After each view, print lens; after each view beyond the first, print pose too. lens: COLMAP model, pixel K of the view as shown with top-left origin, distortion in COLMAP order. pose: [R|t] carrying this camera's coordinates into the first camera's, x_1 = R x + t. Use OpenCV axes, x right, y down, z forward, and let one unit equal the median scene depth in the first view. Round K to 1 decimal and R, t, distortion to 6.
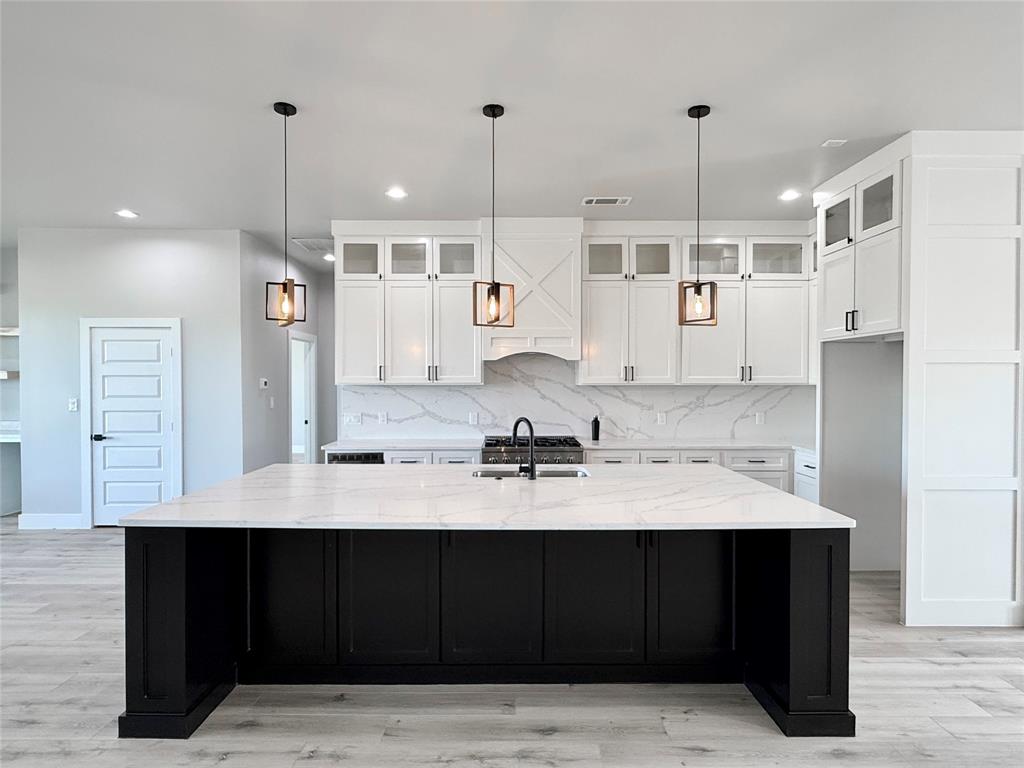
lens RADIAL K [[558.4, 0, 511.1], [0, 558.4, 383.4], [0, 0, 1]] dist [0.000374, -0.000988]
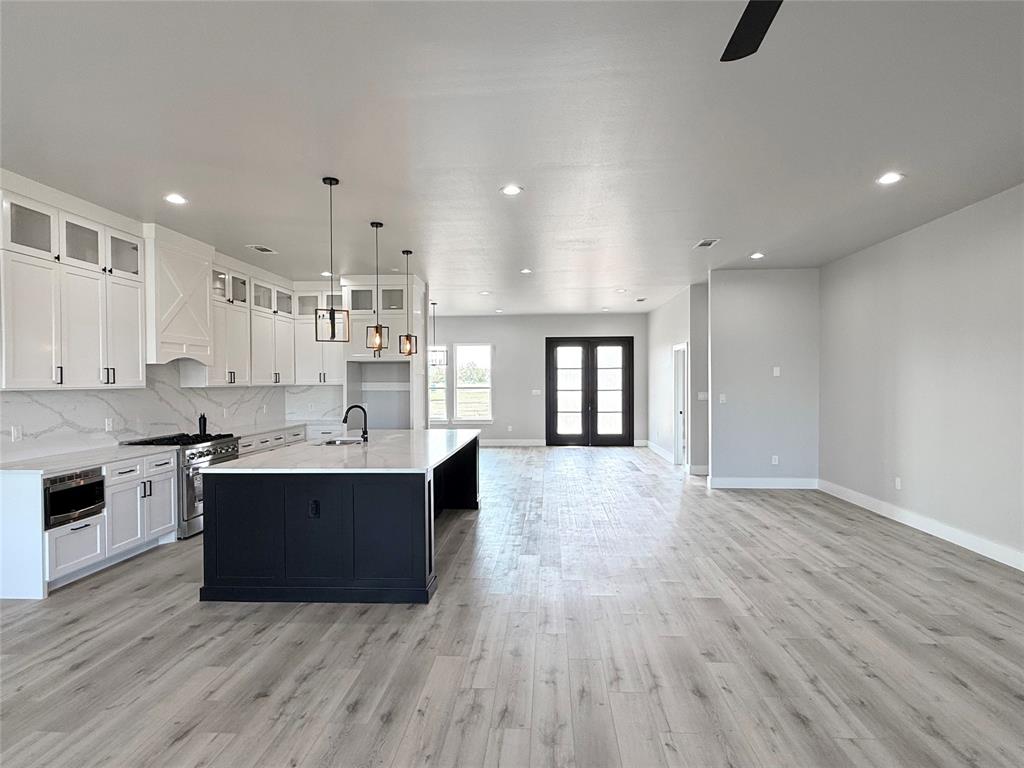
lens RADIAL K [[558.4, 0, 513.4], [0, 558.4, 384.7], [0, 0, 1]] dist [0.000374, -0.000988]
pose [[0.064981, -0.007884, 0.997855, -1.002935], [0.010484, 0.999919, 0.007217, -0.003885], [-0.997831, 0.009993, 0.065058, 0.281037]]
